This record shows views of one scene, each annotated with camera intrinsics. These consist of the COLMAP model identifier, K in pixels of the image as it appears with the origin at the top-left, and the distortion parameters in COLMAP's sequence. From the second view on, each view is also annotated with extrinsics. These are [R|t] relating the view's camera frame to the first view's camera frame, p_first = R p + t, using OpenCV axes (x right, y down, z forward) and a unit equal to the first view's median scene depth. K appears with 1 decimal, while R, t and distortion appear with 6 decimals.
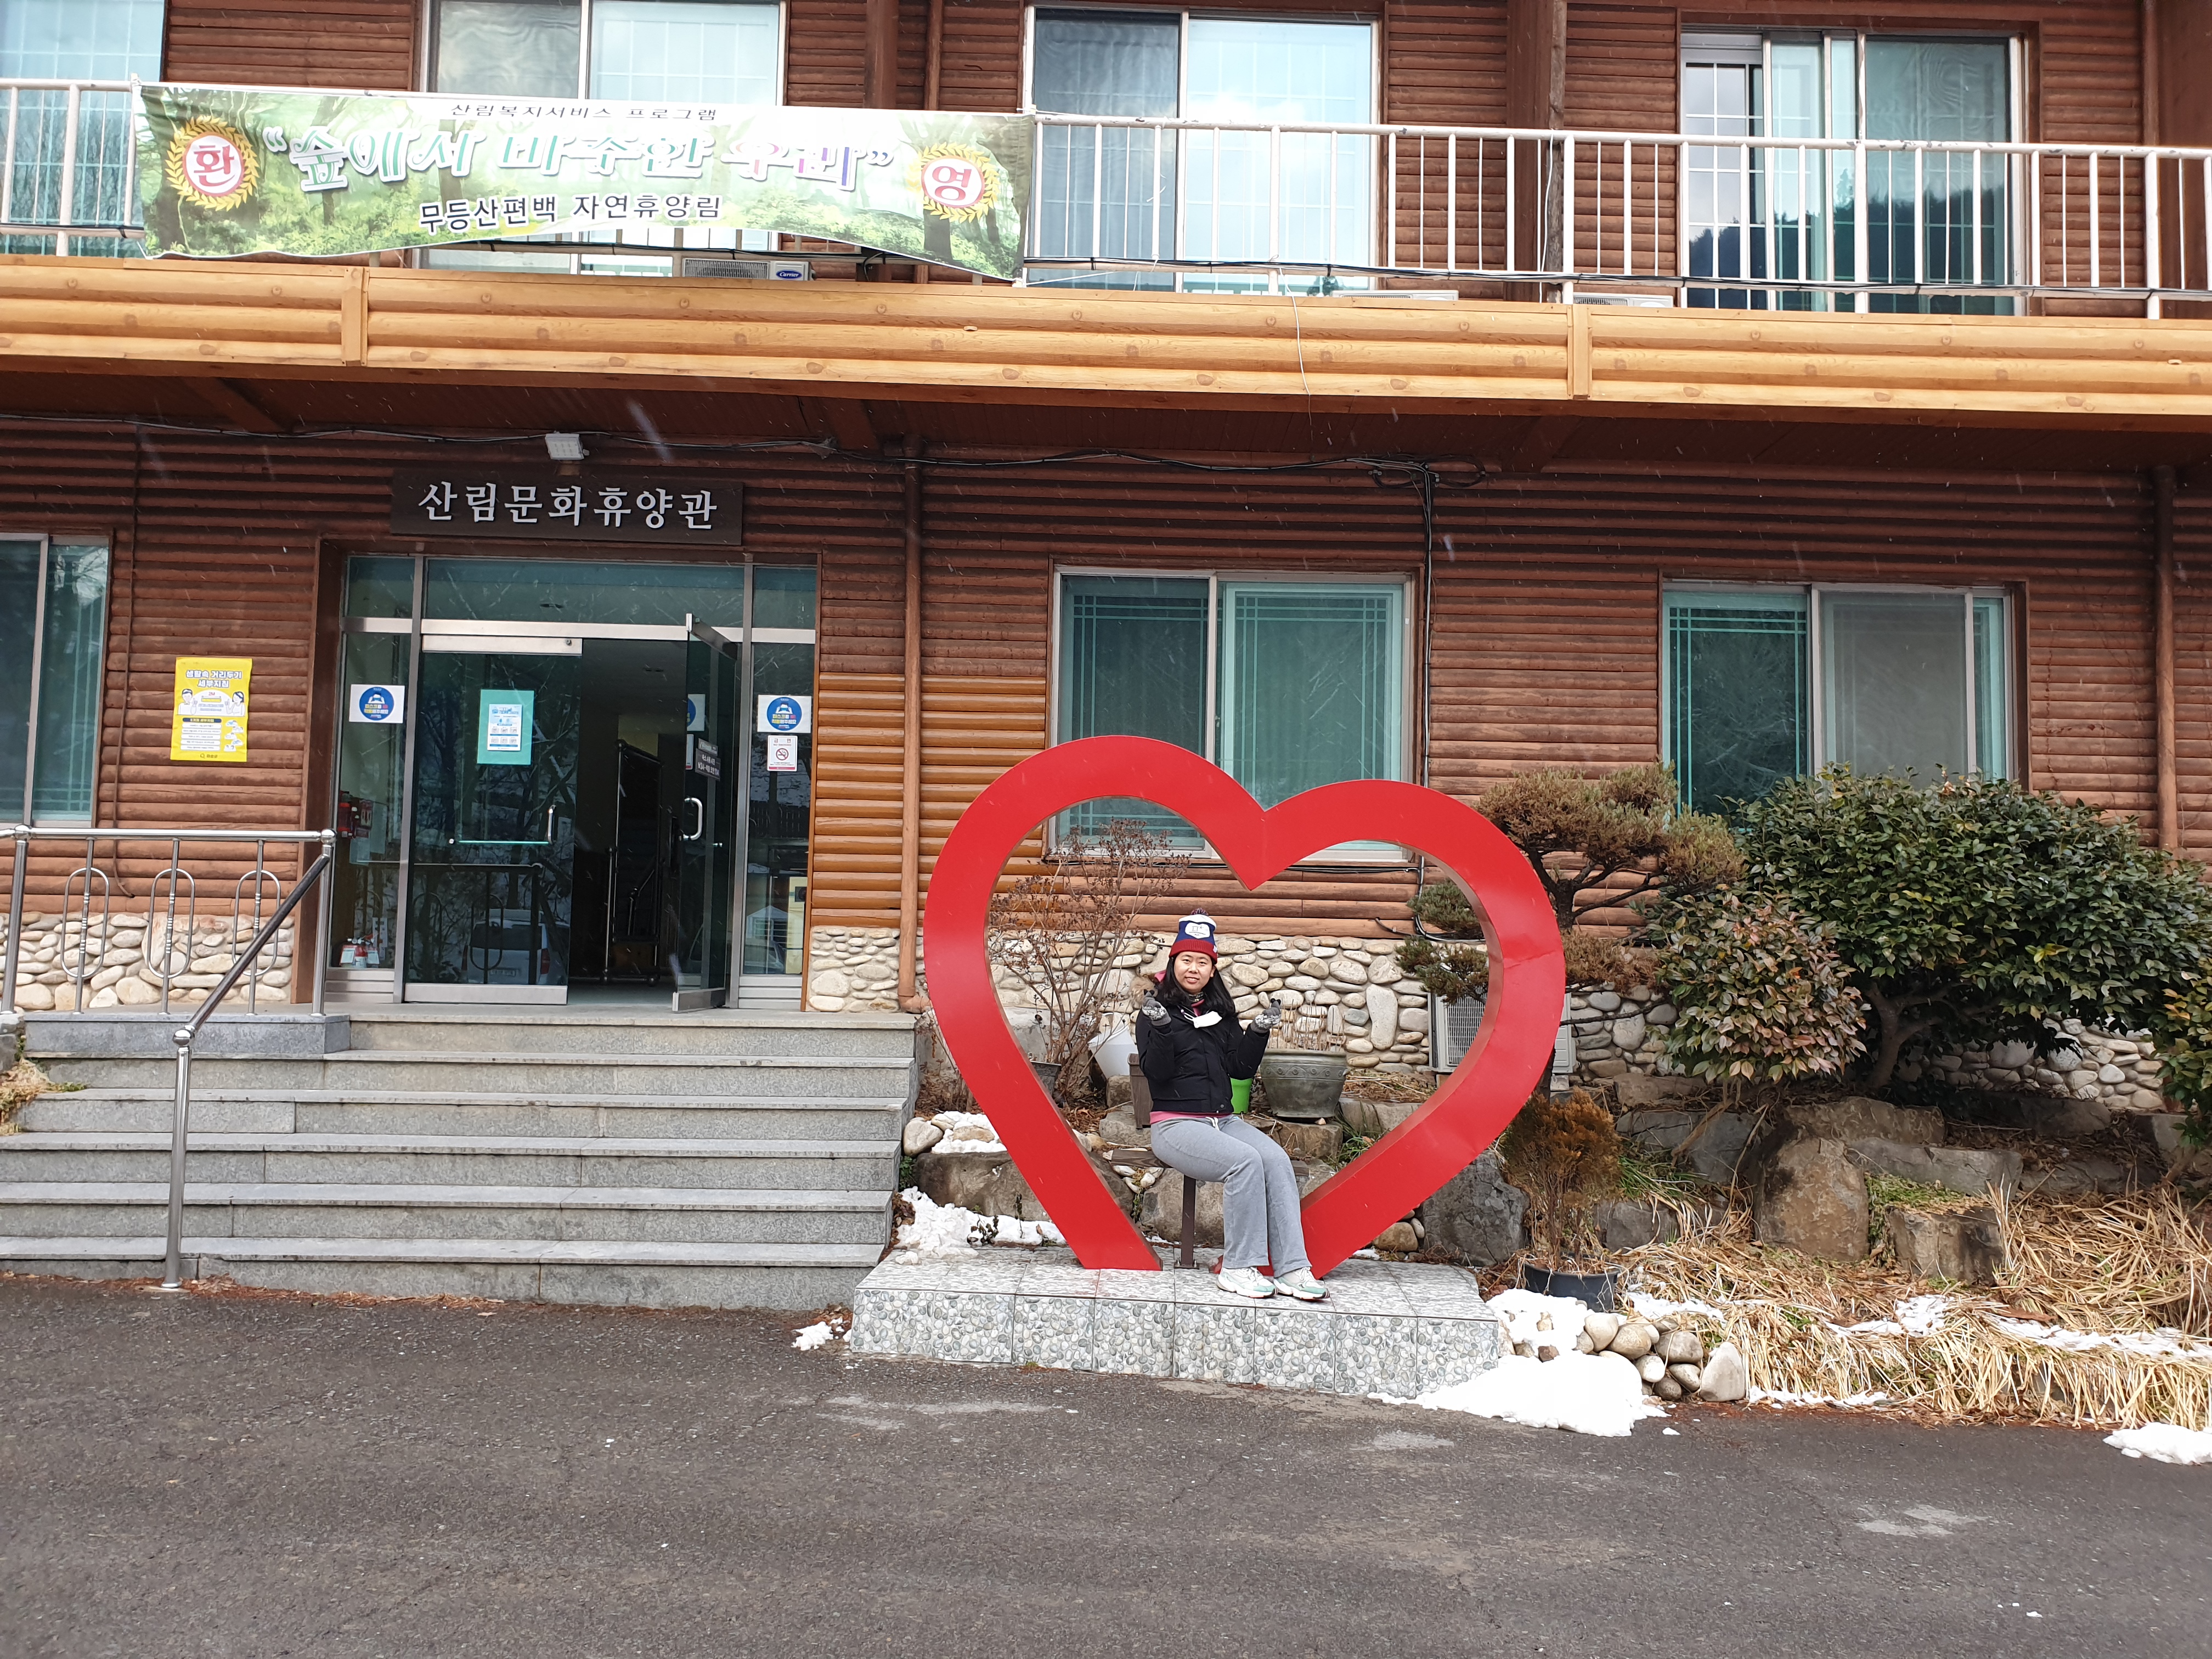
lens RADIAL K [[1754.7, 0, 1102.1], [0, 1754.7, 895.4], [0, 0, 1]] dist [0.035634, -0.017752]
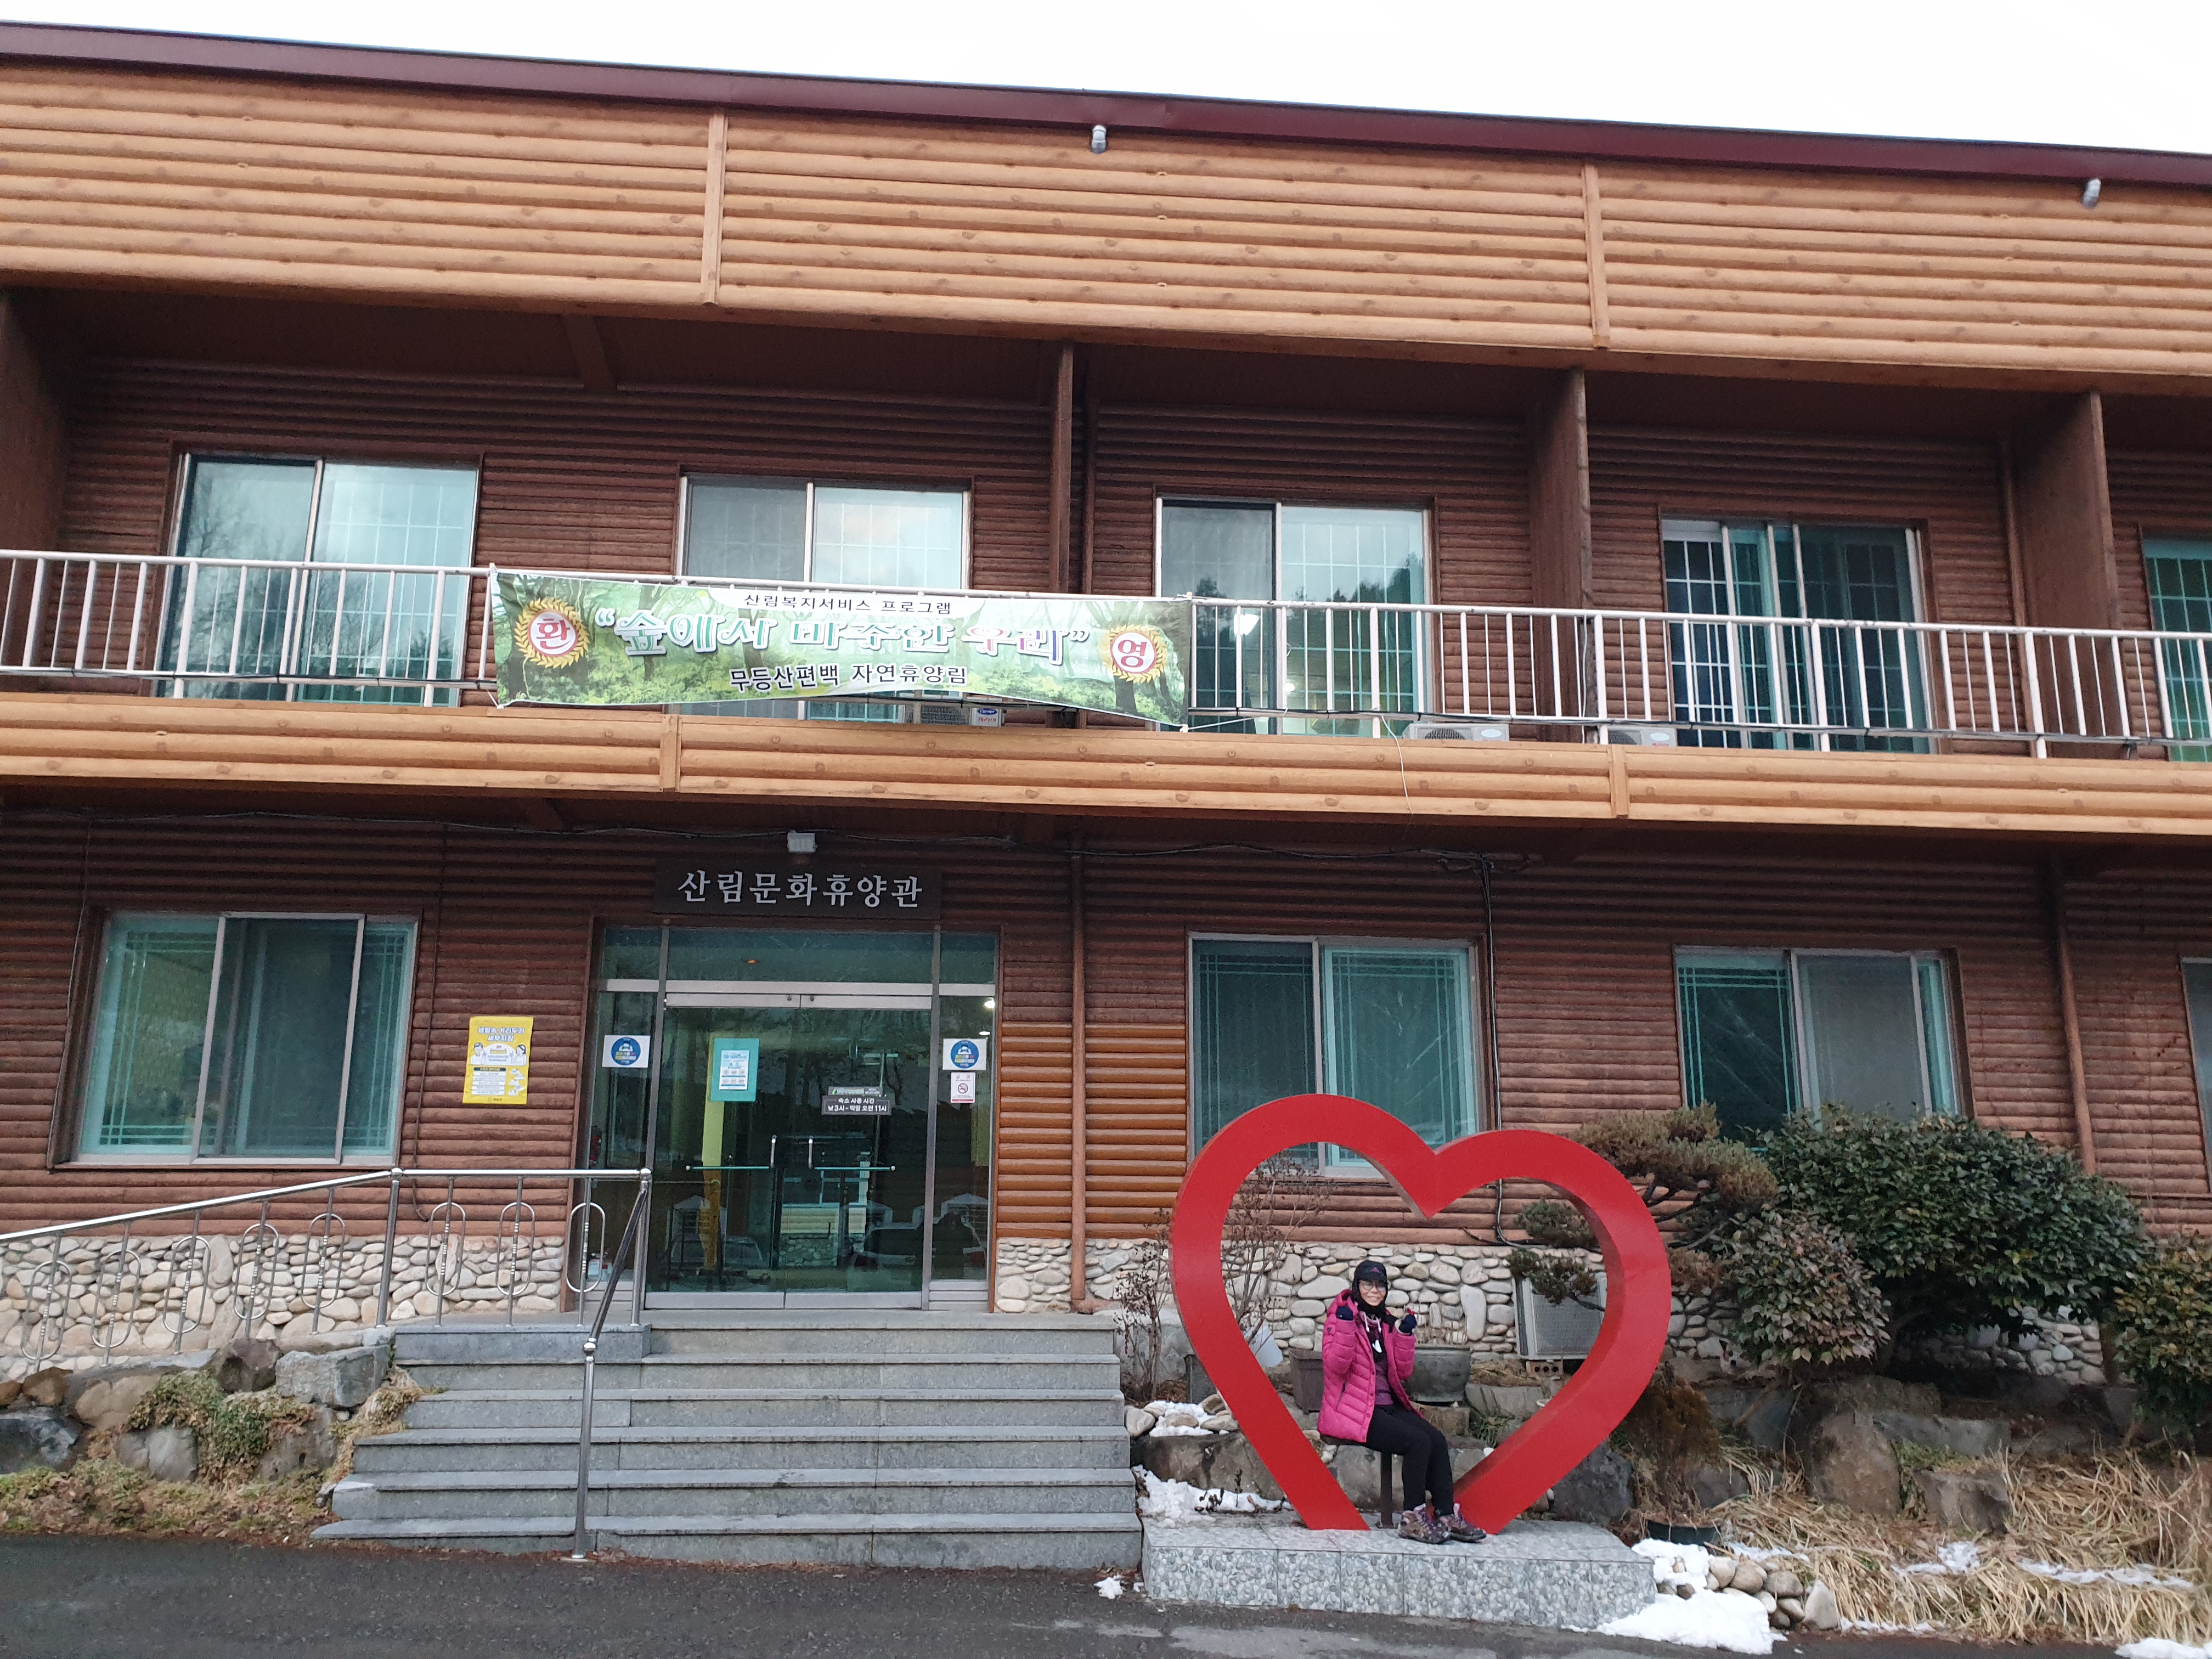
lens RADIAL K [[1754.7, 0, 1102.1], [0, 1754.7, 895.4], [0, 0, 1]] dist [0.035634, -0.017752]
pose [[0.997780, 0.002623, 0.066546, -0.193663], [0.007579, 0.988259, -0.152603, -0.033039], [-0.066165, 0.152768, 0.986045, -0.232071]]
